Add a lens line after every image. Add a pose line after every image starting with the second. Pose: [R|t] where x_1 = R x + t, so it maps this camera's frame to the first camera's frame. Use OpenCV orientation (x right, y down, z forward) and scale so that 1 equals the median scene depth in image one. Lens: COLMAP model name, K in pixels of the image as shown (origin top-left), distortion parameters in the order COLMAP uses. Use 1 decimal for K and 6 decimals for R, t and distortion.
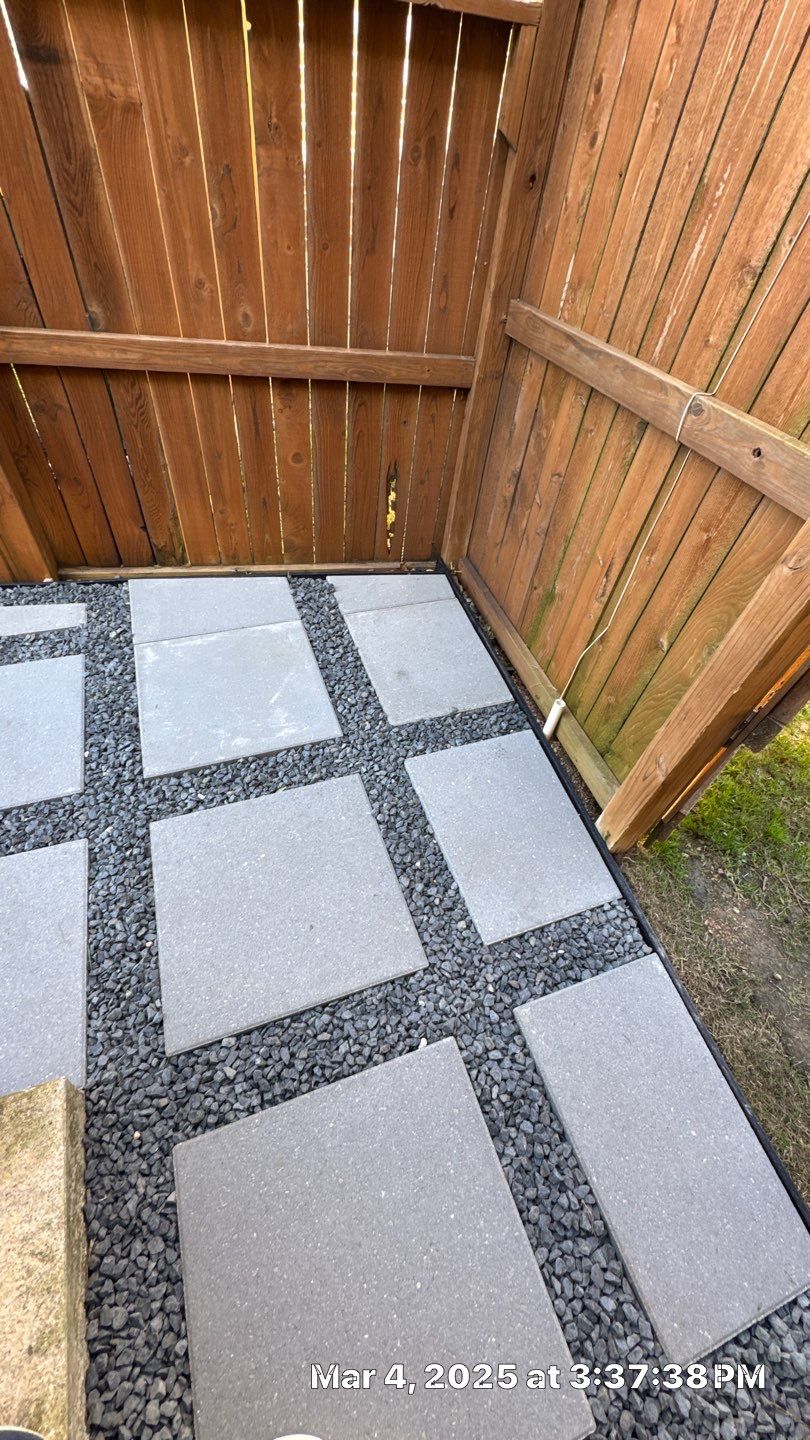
lens RADIAL K [[571.3, 0, 406.9], [0, 571.3, 720.5], [0, 0, 1]] dist [-0.002861, 0.000504]
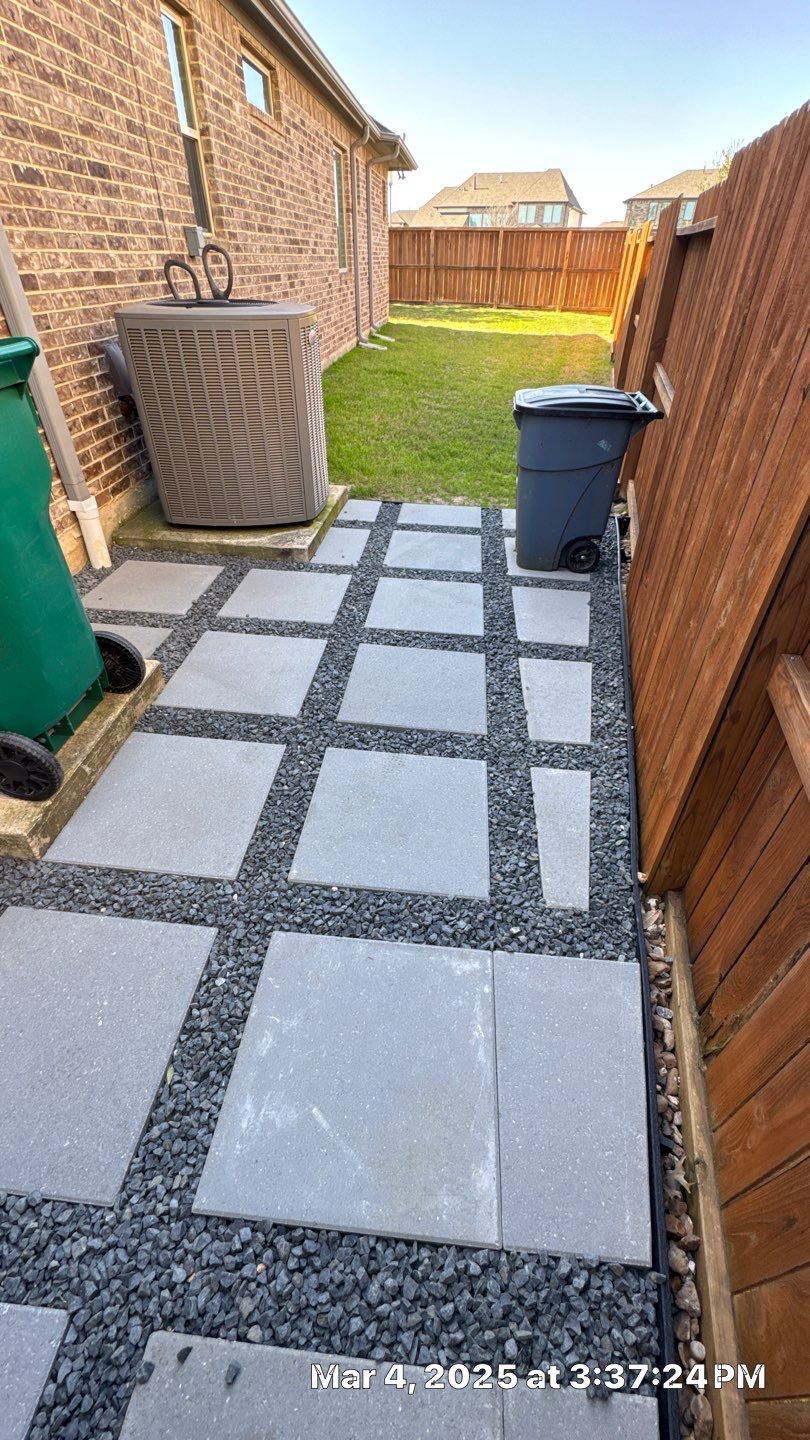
lens RADIAL K [[571.3, 0, 406.9], [0, 571.3, 720.5], [0, 0, 1]] dist [-0.002861, 0.000504]
pose [[-0.411021, 0.494609, -0.765783, -0.000425], [-0.724819, 0.332165, 0.603576, -0.633012], [0.552901, 0.803136, 0.221975, 0.538747]]
